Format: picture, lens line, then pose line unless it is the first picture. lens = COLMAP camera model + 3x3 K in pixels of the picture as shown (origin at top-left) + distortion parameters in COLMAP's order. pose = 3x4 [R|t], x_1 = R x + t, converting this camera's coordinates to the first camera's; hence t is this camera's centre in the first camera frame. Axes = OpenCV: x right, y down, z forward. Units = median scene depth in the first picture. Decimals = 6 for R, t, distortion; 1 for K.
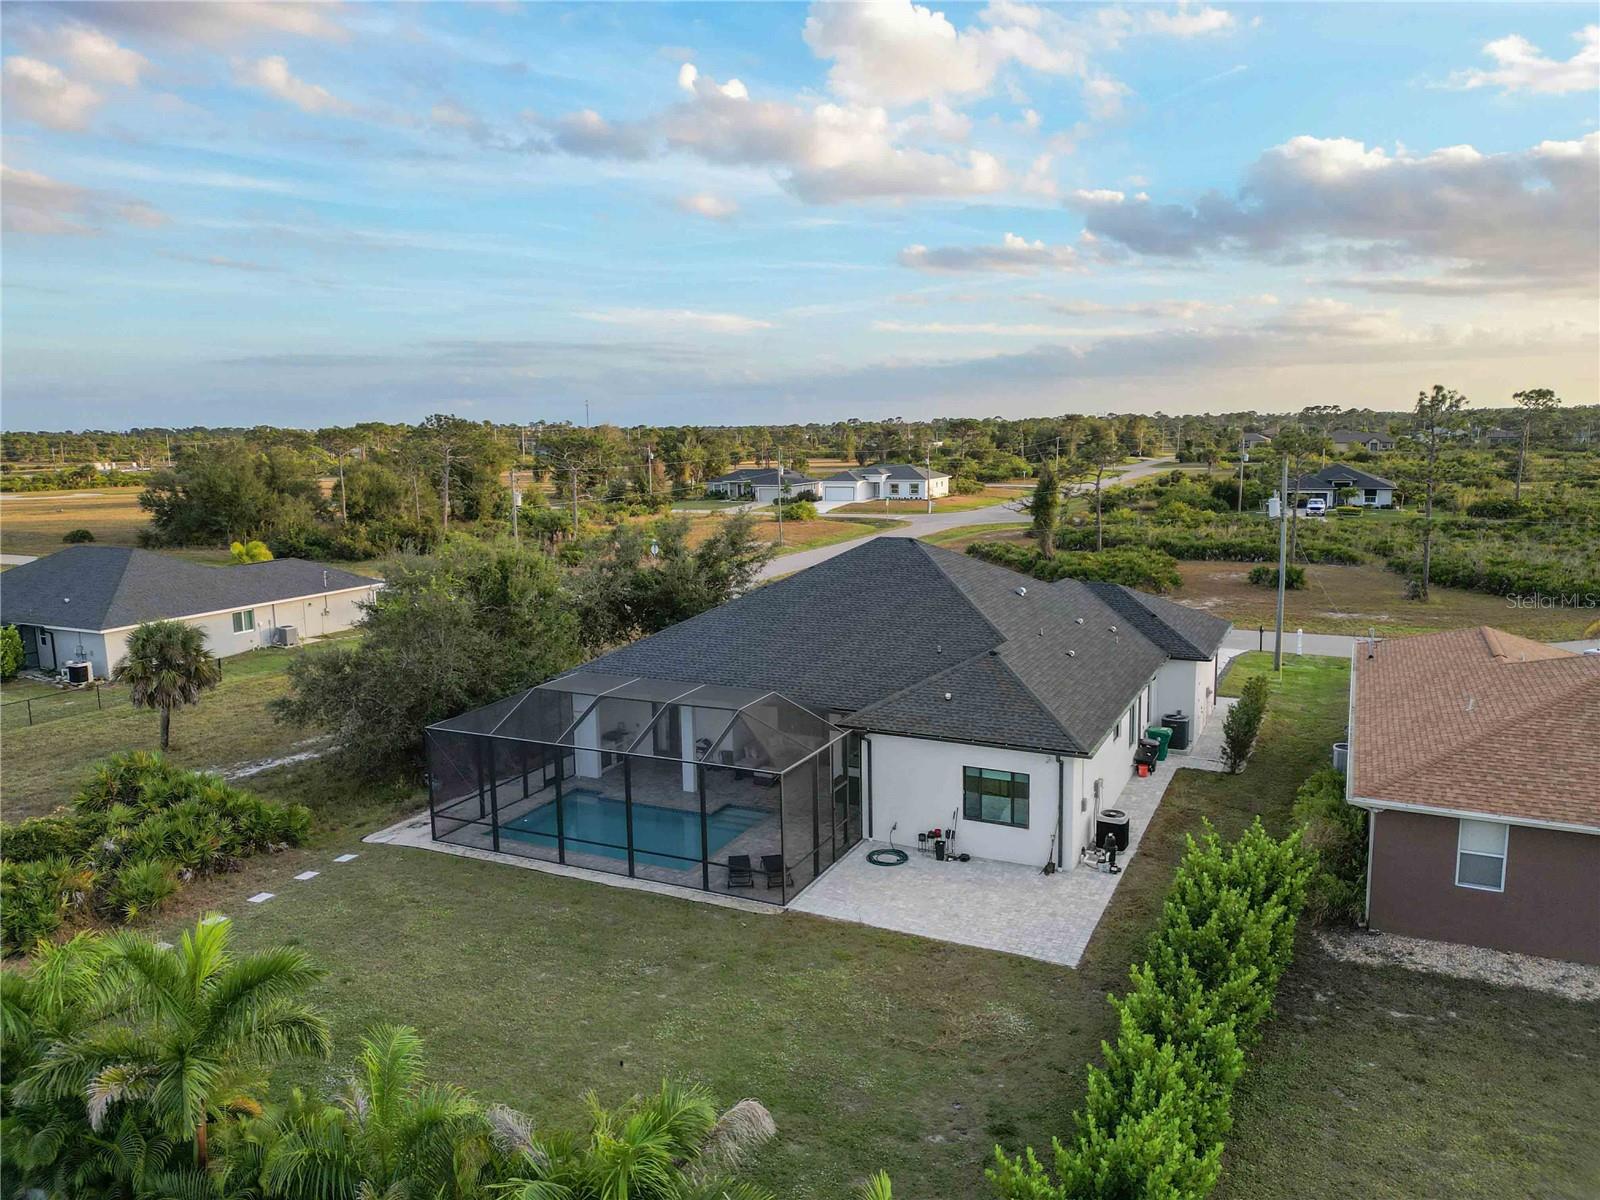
lens RADIAL K [[1120.4, 0, 794.3], [0, 1120.4, 566.2], [0, 0, 1]] dist [0.073348, -0.081045]
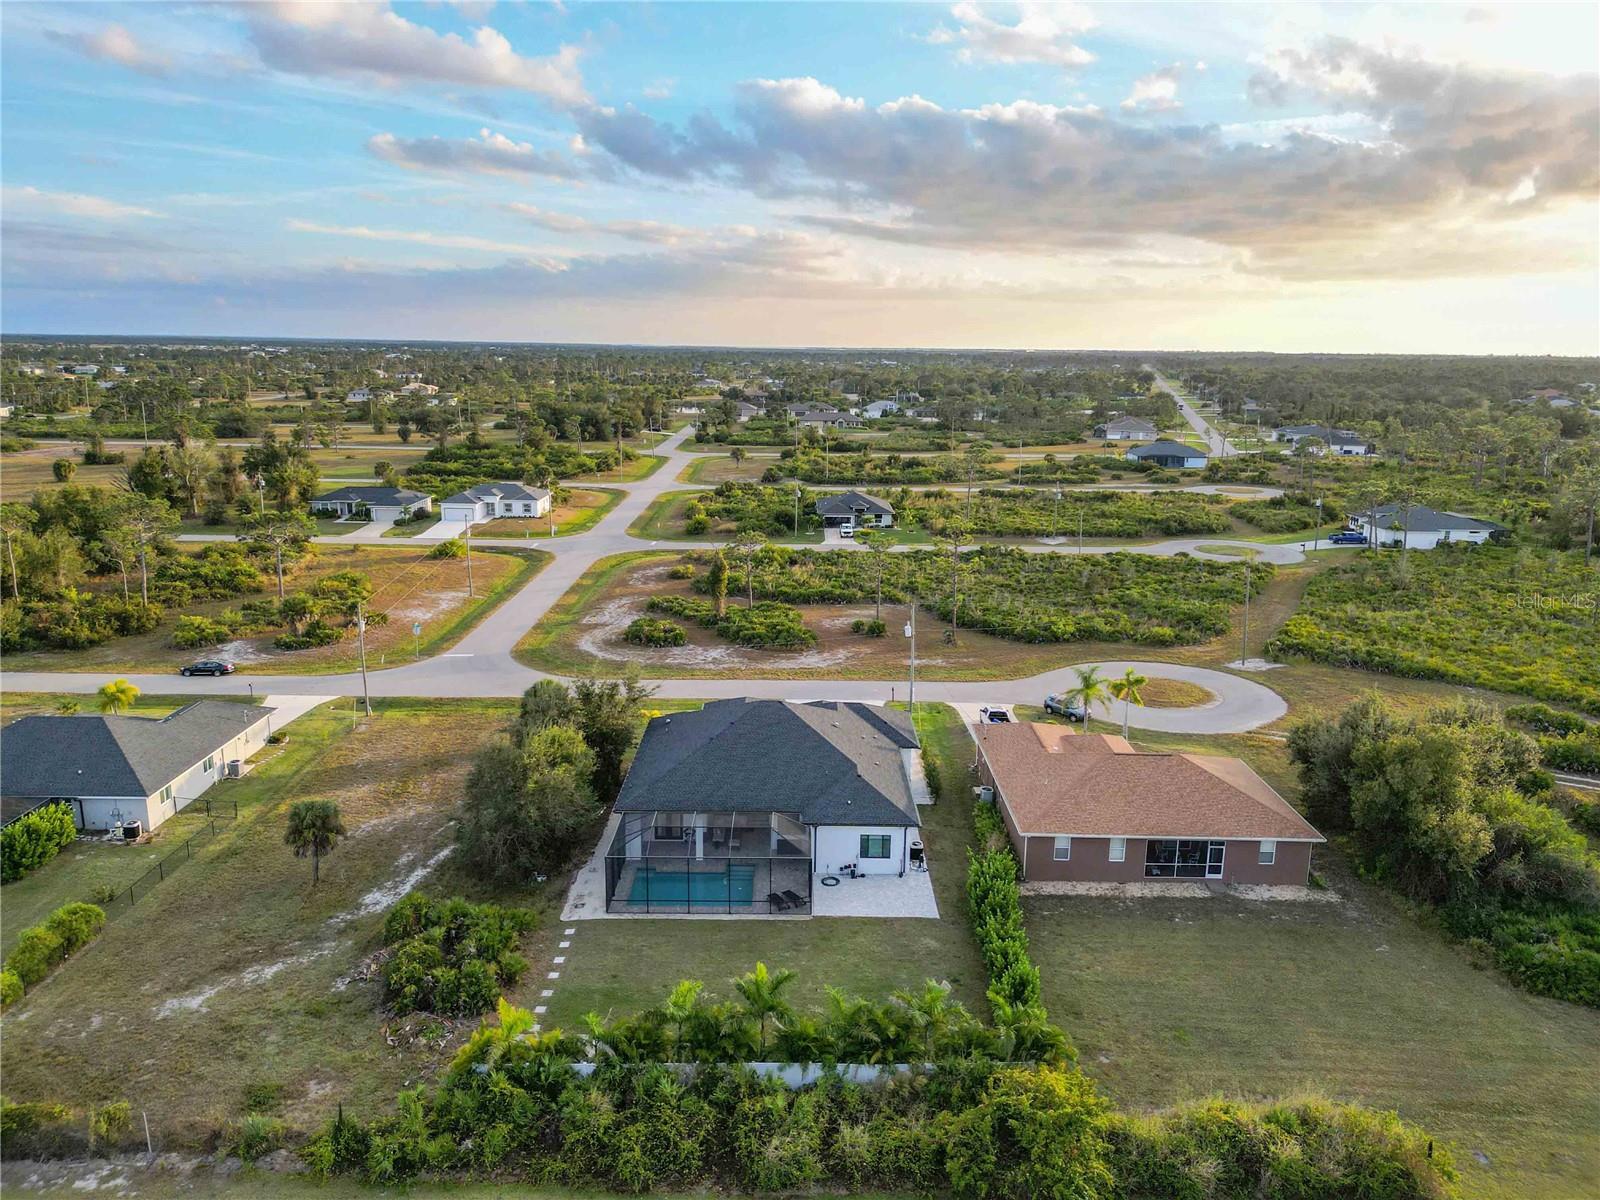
lens RADIAL K [[1111.7, 0, 798.8], [0, 1111.7, 605.8], [0, 0, 1]] dist [0.079900, -0.085994]
pose [[0.894813, -0.072671, 0.440486, -0.777110], [0.026109, 0.993492, 0.110869, -0.449720], [-0.445677, -0.087706, 0.890887, -0.746024]]
